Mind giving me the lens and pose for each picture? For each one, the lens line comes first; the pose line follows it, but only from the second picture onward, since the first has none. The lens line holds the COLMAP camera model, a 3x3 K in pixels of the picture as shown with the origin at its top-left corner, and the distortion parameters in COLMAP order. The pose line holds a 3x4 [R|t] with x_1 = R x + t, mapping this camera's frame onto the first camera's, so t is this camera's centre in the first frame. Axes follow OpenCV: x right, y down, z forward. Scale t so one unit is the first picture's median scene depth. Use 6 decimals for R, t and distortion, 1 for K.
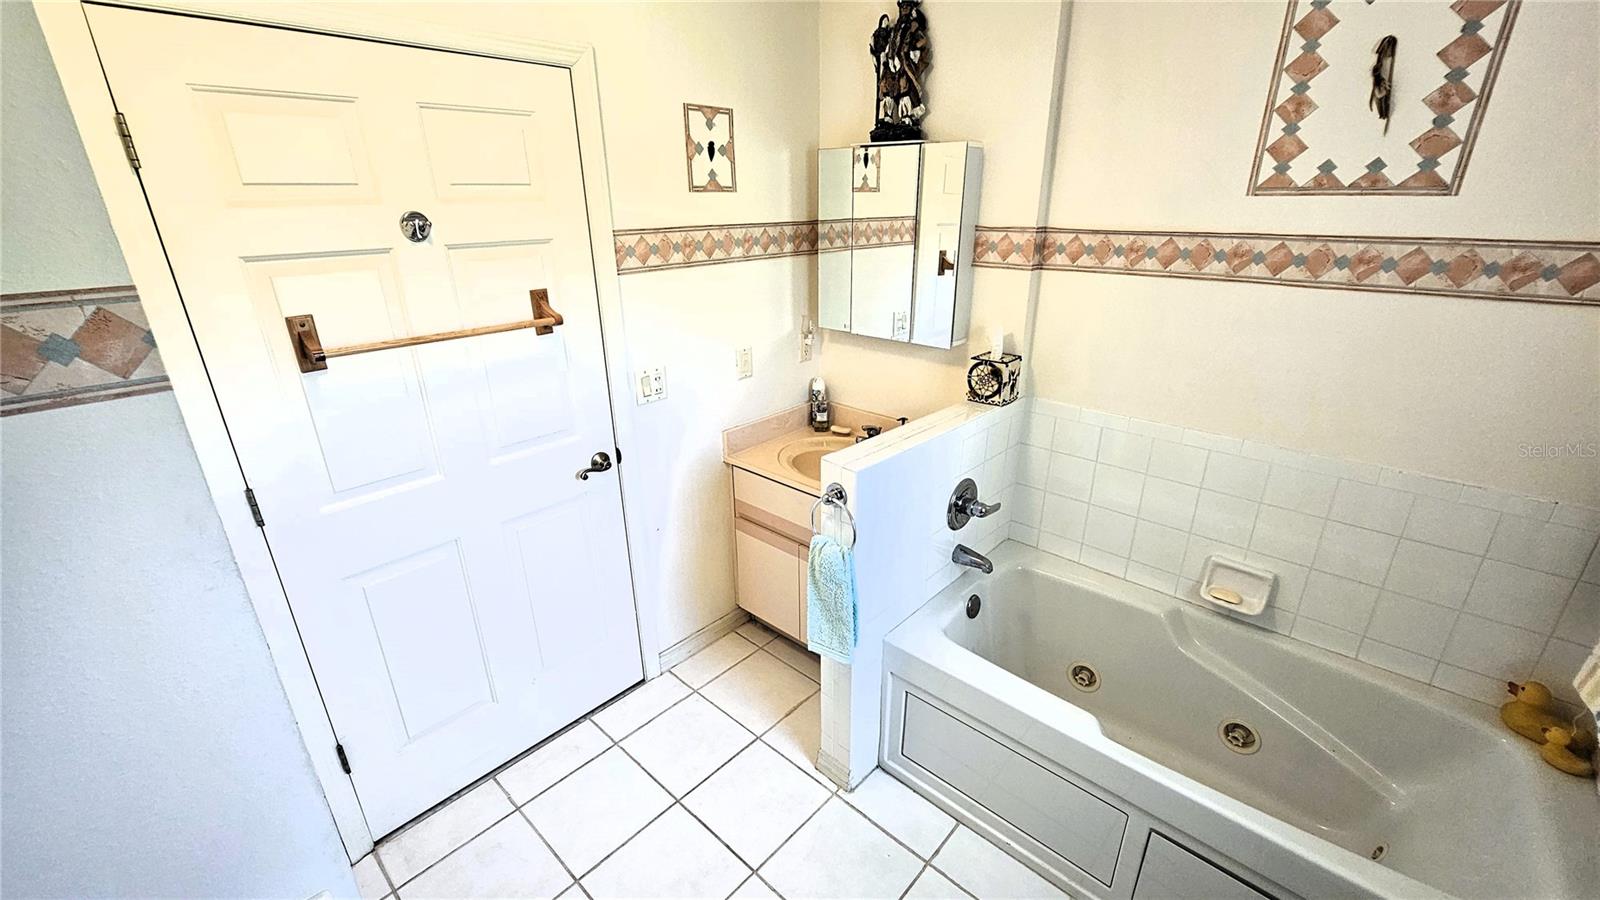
lens RADIAL K [[657.4, 0, 798.3], [0, 657.4, 451.5], [0, 0, 1]] dist [-0.003993, 0.000092]
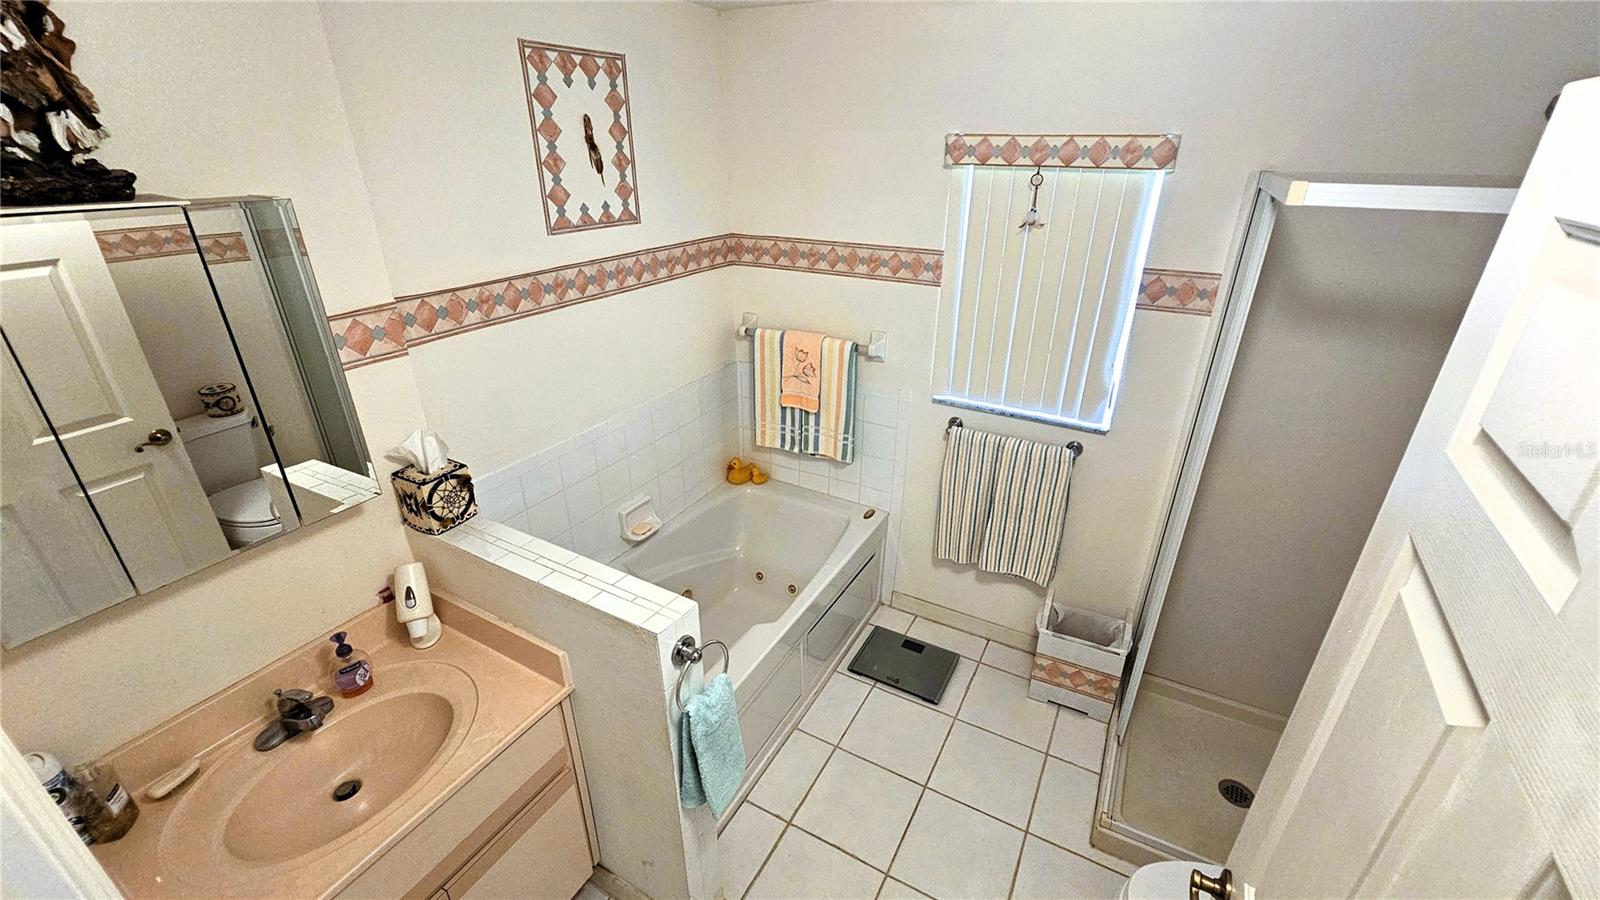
lens RADIAL K [[657.4, 0, 796.6], [0, 657.4, 446.1], [0, 0, 1]] dist [-0.003993, 0.000092]
pose [[-0.216862, -0.406393, 0.887590, -0.683882], [0.352870, 0.815115, 0.459425, -0.544648], [-0.910194, 0.412835, -0.033364, 0.930374]]
